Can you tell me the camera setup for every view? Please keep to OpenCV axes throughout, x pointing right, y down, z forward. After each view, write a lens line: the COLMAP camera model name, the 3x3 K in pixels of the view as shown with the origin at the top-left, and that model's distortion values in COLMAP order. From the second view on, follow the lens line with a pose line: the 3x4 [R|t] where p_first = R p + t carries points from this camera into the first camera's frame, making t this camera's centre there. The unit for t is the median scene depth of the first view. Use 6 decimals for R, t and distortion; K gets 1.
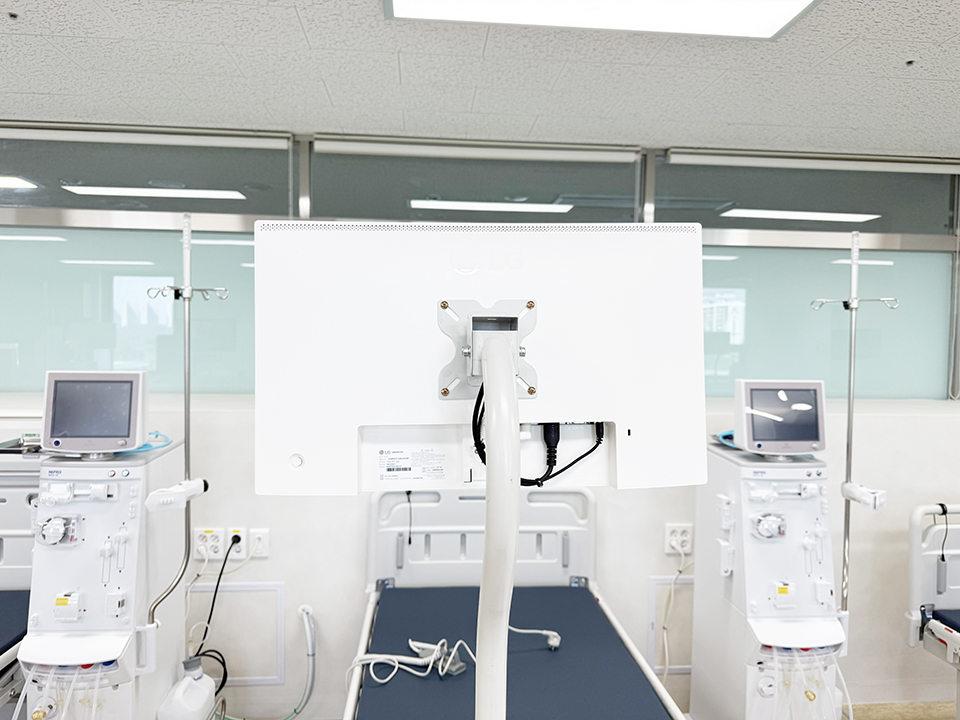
lens RADIAL K [[682.1, 0, 476.3], [0, 682.1, 366.0], [0, 0, 1]] dist [0.077303, -0.100468]
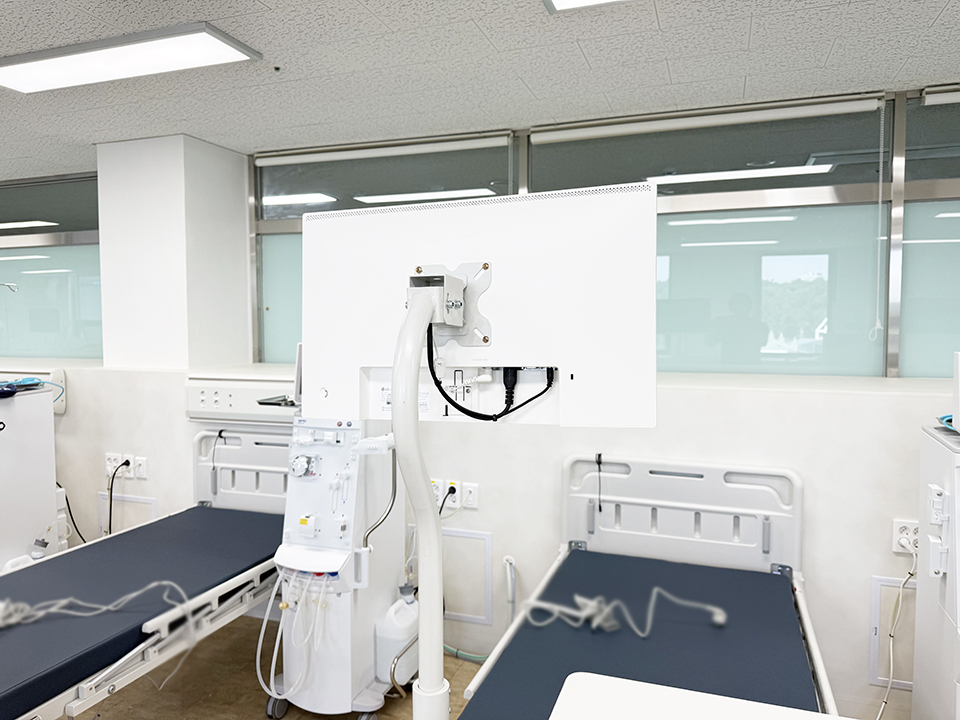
lens RADIAL K [[678.3, 0, 480.0], [0, 678.3, 360.0], [0, 0, 1]] dist [0.068491, -0.067107]
pose [[0.914933, 0.007627, -0.403534, 0.153682], [-0.002390, 0.999906, 0.013479, 0.016088], [0.403599, -0.011368, 0.914865, -0.019899]]
